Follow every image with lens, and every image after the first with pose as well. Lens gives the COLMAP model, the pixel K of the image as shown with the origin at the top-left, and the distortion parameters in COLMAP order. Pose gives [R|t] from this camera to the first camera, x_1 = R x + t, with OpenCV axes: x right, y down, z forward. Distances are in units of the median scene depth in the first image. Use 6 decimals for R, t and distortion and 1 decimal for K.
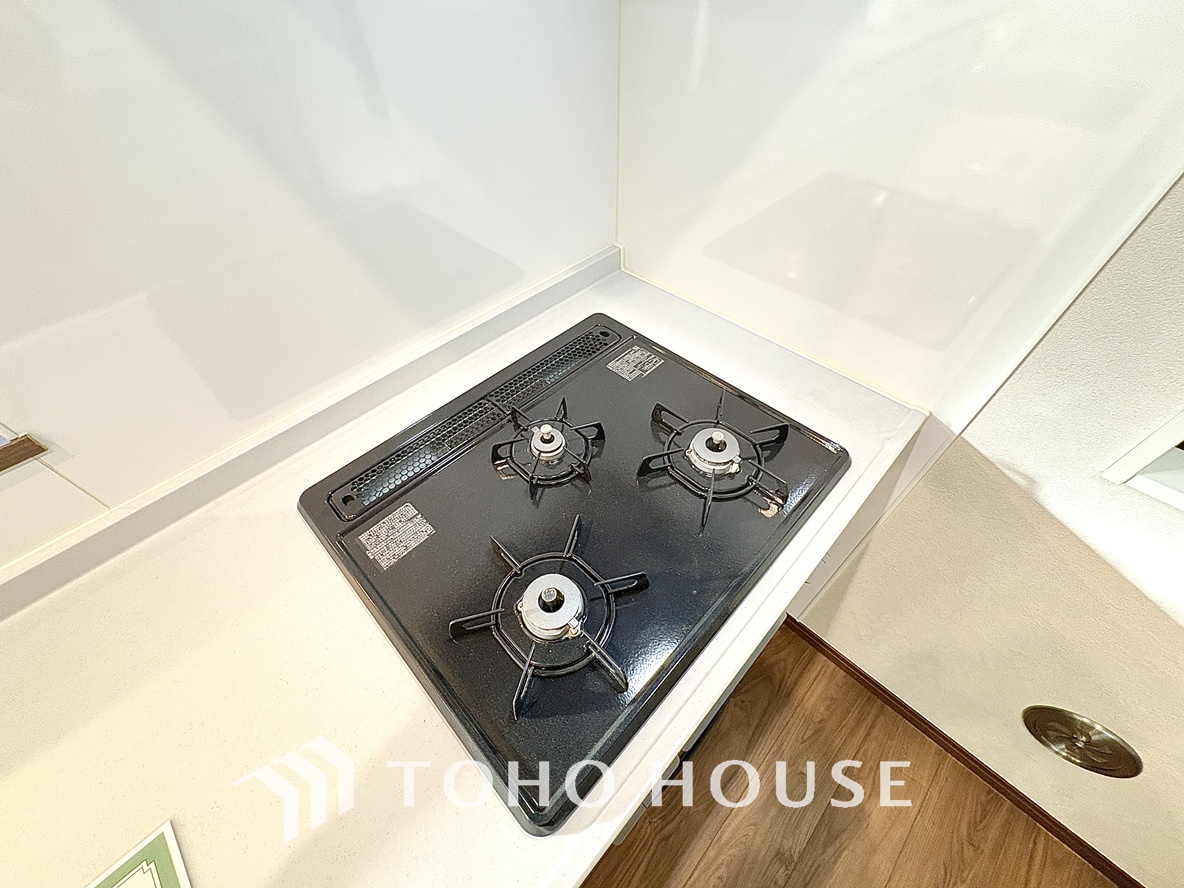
lens RADIAL K [[471.6, 0, 587.4], [0, 471.6, 438.3], [0, 0, 1]] dist [-0.002222, -0.000423]
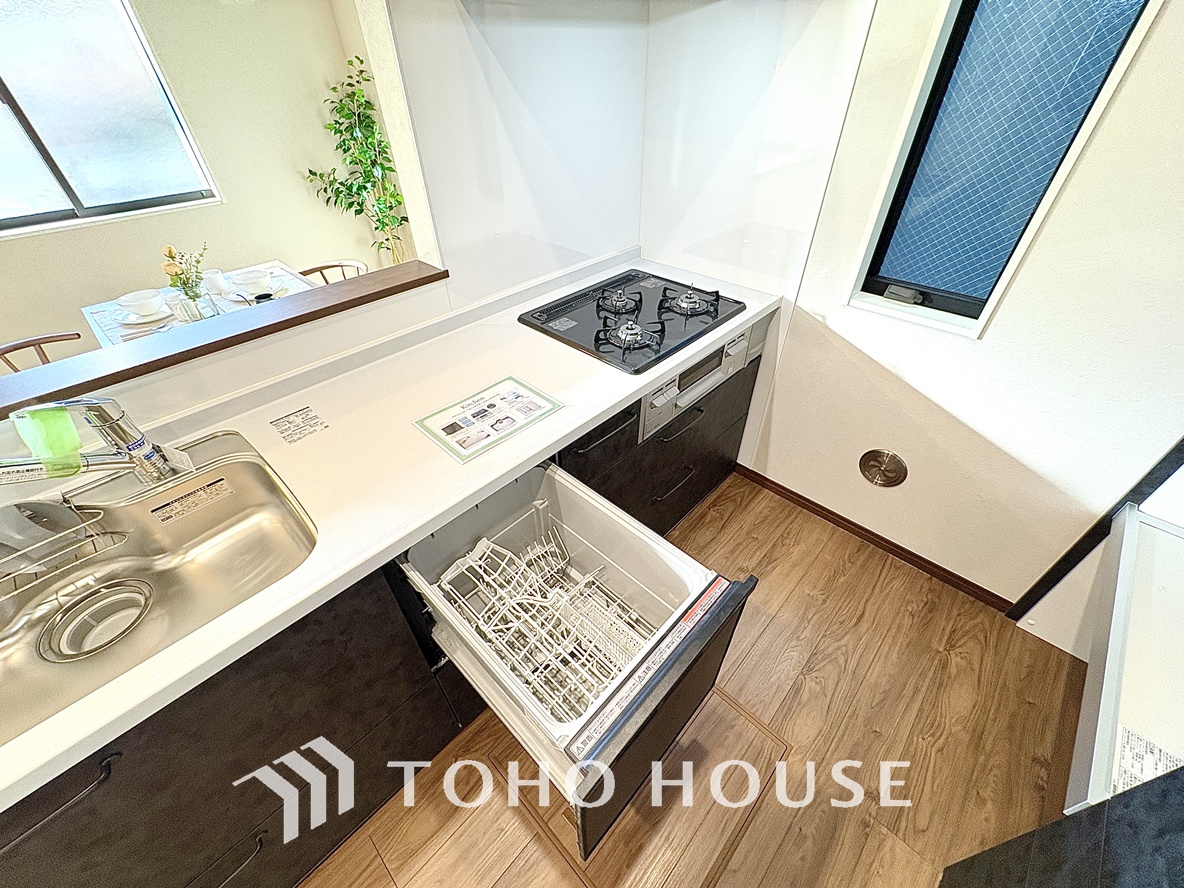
lens RADIAL K [[471.6, 0, 592.3], [0, 471.6, 445.7], [0, 0, 1]] dist [-0.002222, -0.000423]
pose [[0.999685, -0.009254, 0.023342, -0.209032], [0.012851, 0.987196, -0.158996, 0.823820], [-0.021572, 0.159246, 0.987003, -0.911895]]
